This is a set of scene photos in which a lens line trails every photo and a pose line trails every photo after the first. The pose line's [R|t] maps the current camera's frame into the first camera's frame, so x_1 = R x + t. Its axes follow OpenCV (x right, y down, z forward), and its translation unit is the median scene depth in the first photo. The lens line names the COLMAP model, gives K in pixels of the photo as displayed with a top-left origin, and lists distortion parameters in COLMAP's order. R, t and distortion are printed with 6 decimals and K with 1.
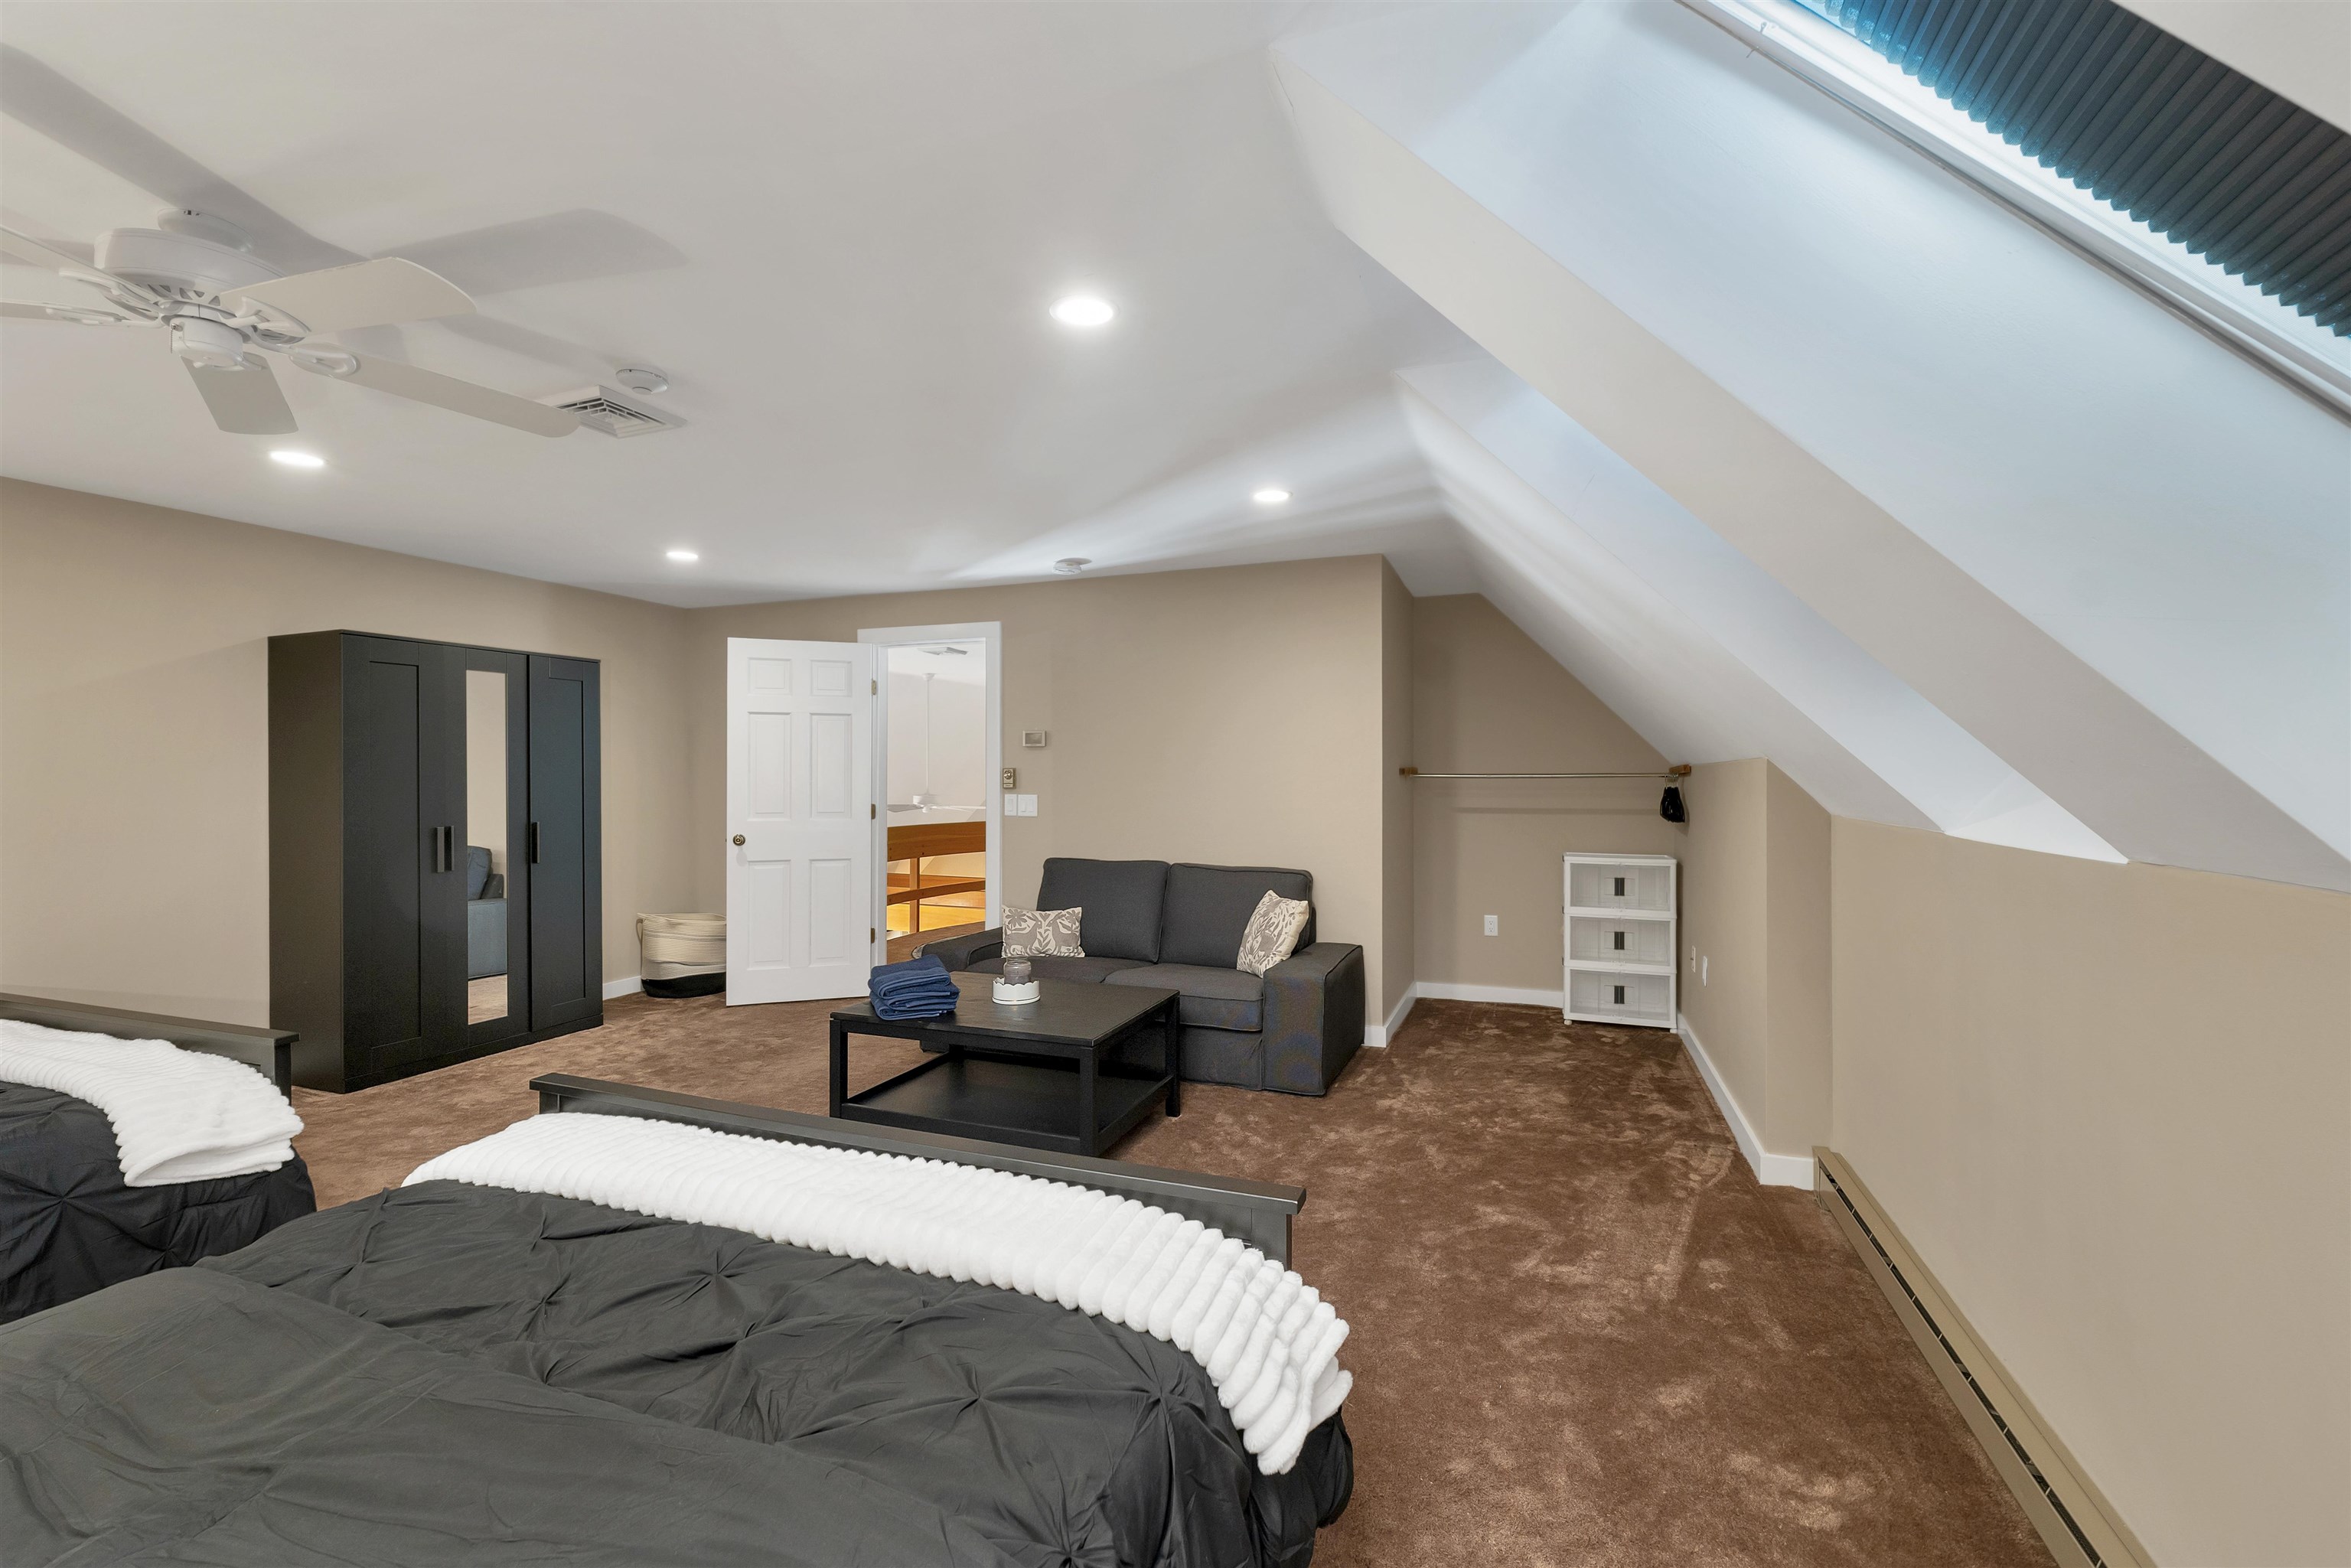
lens RADIAL K [[988.2, 0, 1174.4], [0, 988.2, 765.5], [0, 0, 1]] dist [0.000282, -0.000199]
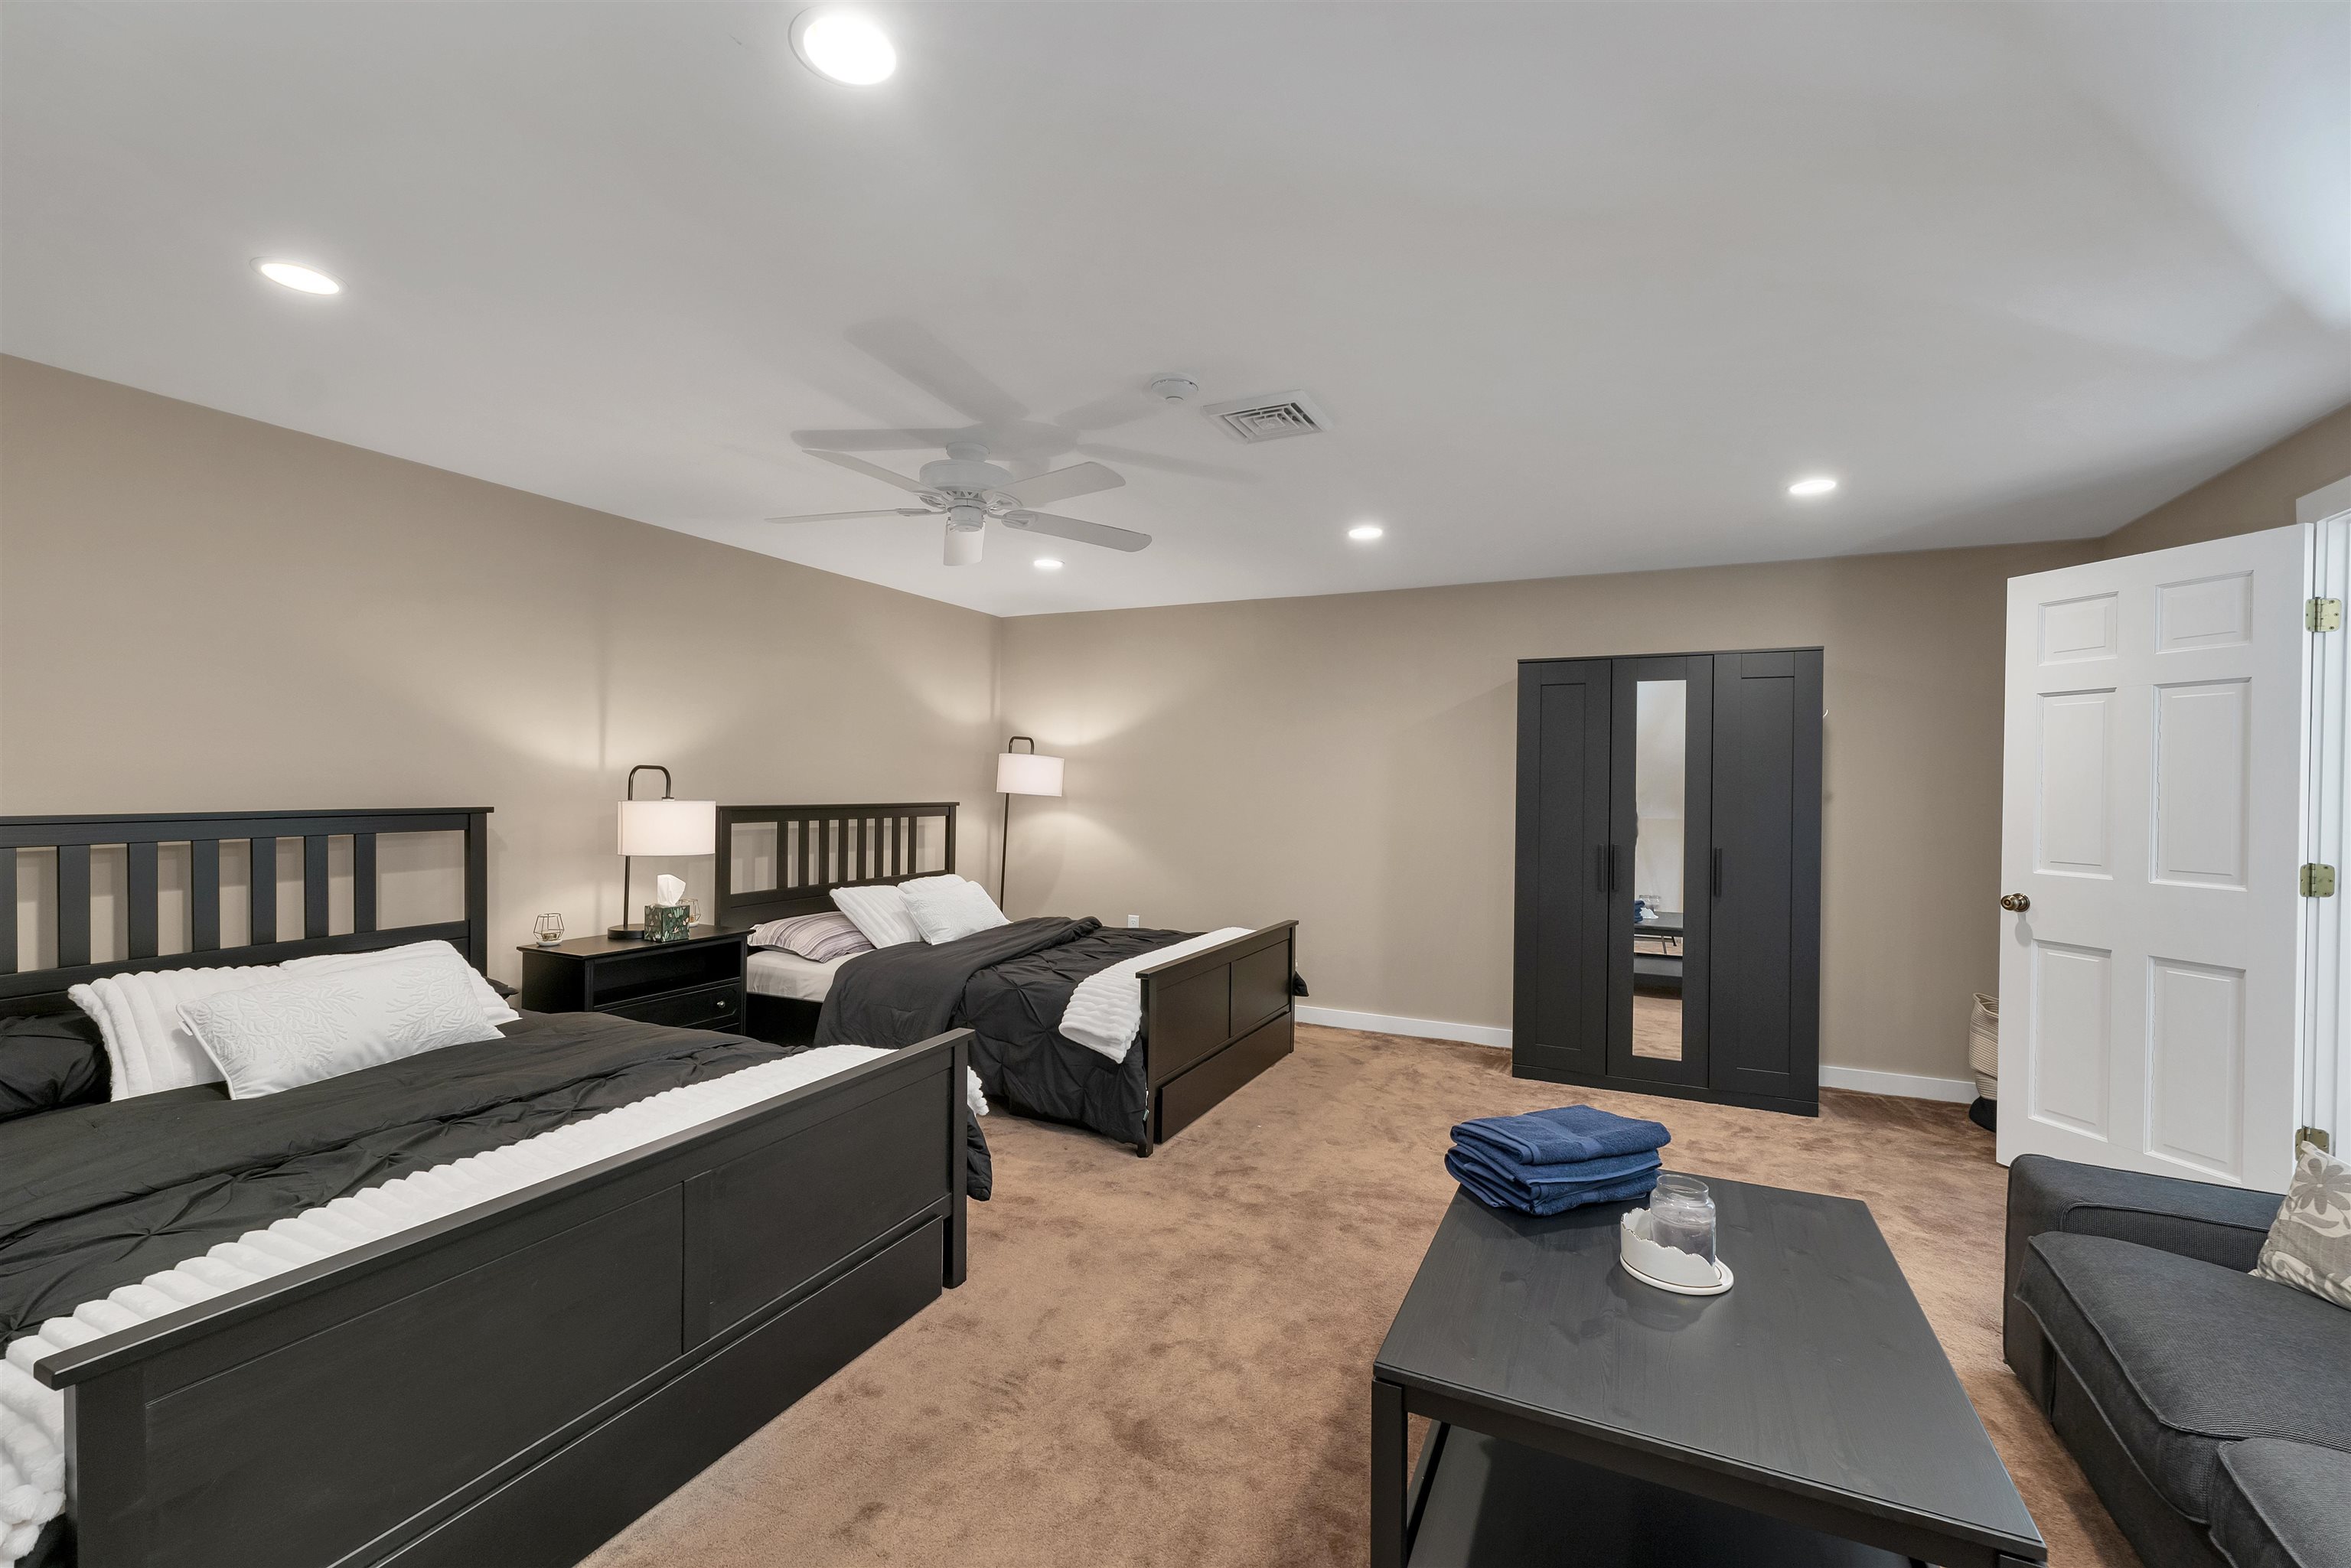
lens RADIAL K [[978.5, 0, 1175.5], [0, 978.5, 784.0], [0, 0, 1]] dist [0.001751, 0.000220]
pose [[-0.079983, -0.002592, -0.996793, 0.240469], [-0.001477, 0.999996, -0.002482, 0.003946], [0.996795, 0.001273, -0.079987, 0.599176]]
